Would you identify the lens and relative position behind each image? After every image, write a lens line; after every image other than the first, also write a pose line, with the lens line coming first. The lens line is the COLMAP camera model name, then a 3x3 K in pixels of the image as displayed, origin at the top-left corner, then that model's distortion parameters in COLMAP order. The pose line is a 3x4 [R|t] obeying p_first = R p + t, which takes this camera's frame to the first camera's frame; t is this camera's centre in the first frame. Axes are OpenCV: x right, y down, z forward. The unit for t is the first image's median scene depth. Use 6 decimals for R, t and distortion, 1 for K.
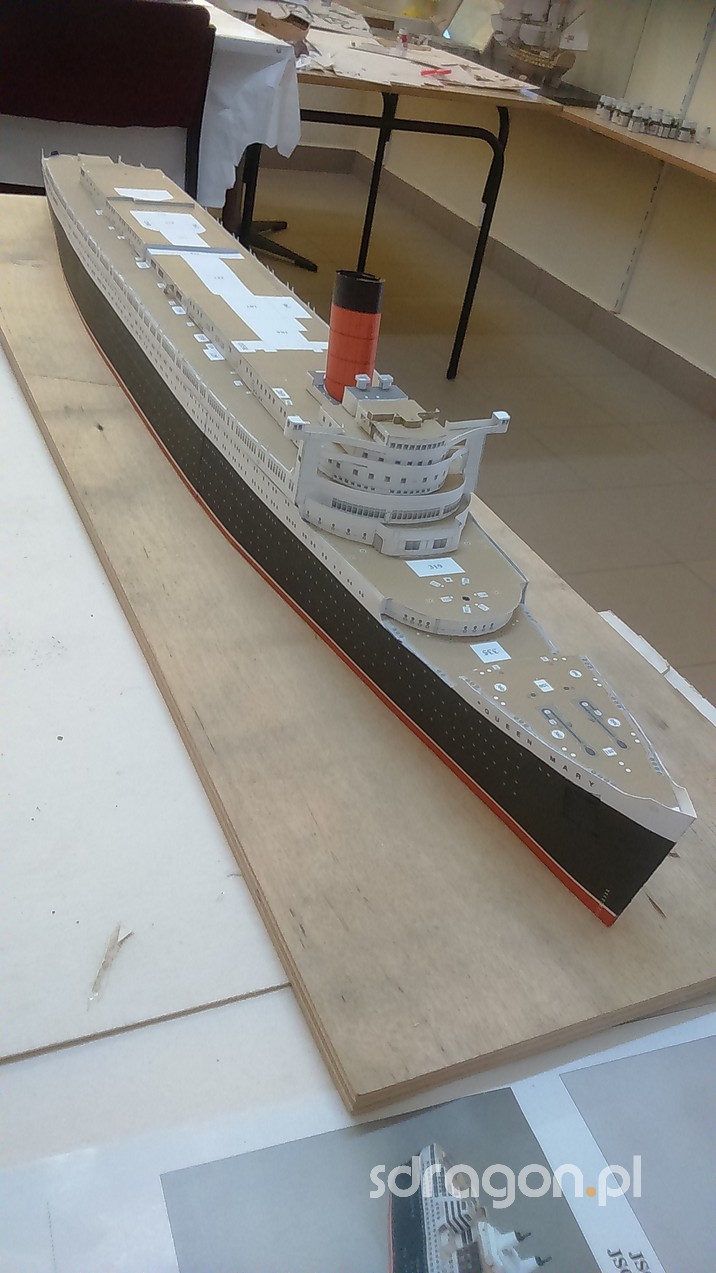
lens RADIAL K [[1015.9, 0, 346.9], [0, 1015.9, 635.9], [0, 0, 1]] dist [-0.009242, -0.008331]
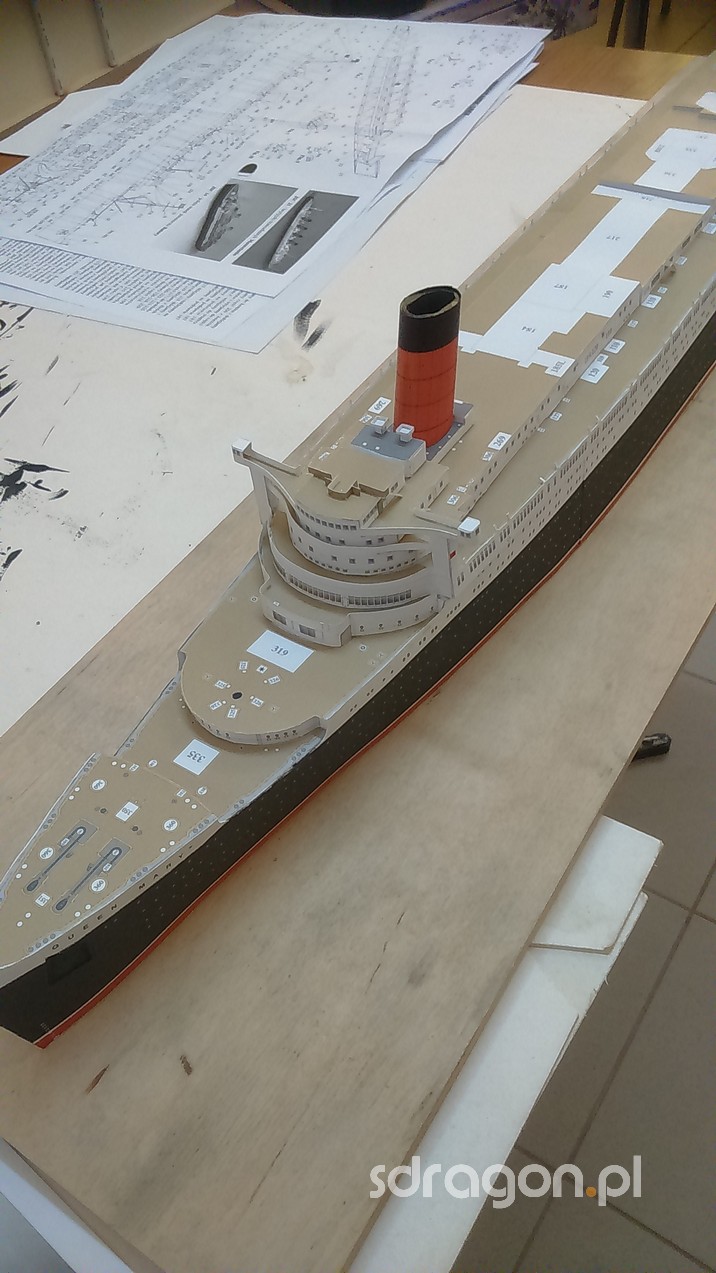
lens RADIAL K [[1015.9, 0, 346.9], [0, 1015.9, 635.9], [0, 0, 1]] dist [-0.009242, -0.008331]
pose [[0.490083, 0.459438, -0.740767, 0.814747], [-0.319014, 0.885398, 0.338085, -0.422488], [0.811202, 0.070625, 0.580485, 0.557174]]
